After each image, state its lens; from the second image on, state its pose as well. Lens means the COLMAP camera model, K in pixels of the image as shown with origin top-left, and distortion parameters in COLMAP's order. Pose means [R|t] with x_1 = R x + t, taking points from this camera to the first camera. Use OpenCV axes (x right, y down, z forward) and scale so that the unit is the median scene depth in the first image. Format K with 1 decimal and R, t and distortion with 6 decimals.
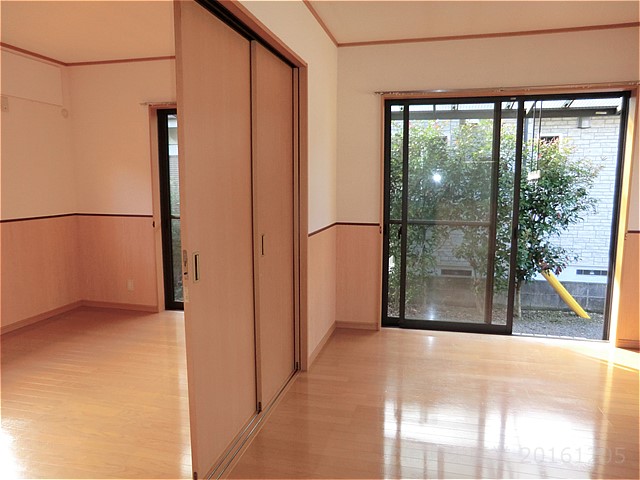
lens RADIAL K [[470.2, 0, 322.8], [0, 470.2, 239.1], [0, 0, 1]] dist [-0.050659, 0.055779]
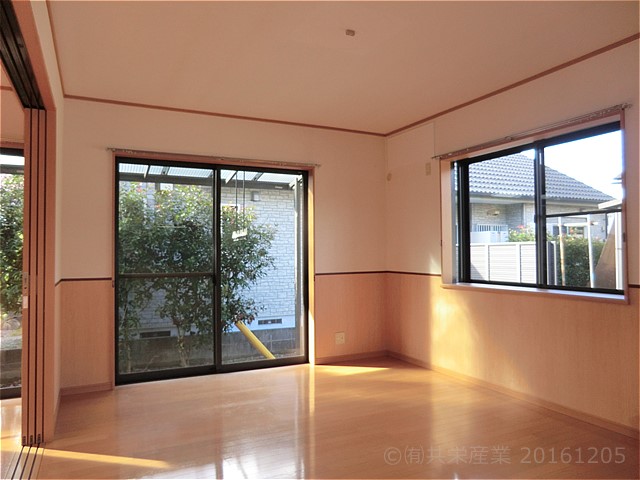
lens RADIAL K [[470.2, 0, 318.9], [0, 470.2, 243.7], [0, 0, 1]] dist [-0.050659, 0.055779]
pose [[0.775235, 0.004999, 0.631653, -0.107710], [0.085001, 0.990048, -0.112159, 0.028897], [-0.625927, 0.140641, 0.767095, -0.023440]]
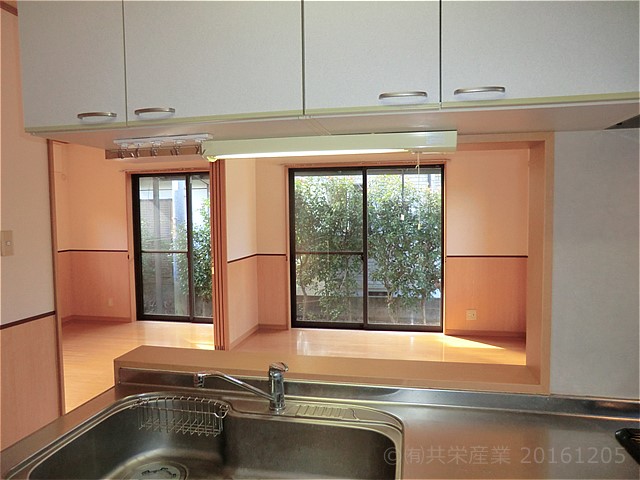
lens RADIAL K [[470.2, 0, 313.1], [0, 470.2, 241.3], [0, 0, 1]] dist [-0.050659, 0.055779]
pose [[0.999377, -0.014352, 0.032237, 0.104648], [0.016373, 0.997858, -0.063337, 0.013725], [-0.031259, 0.063826, 0.997471, -0.296782]]
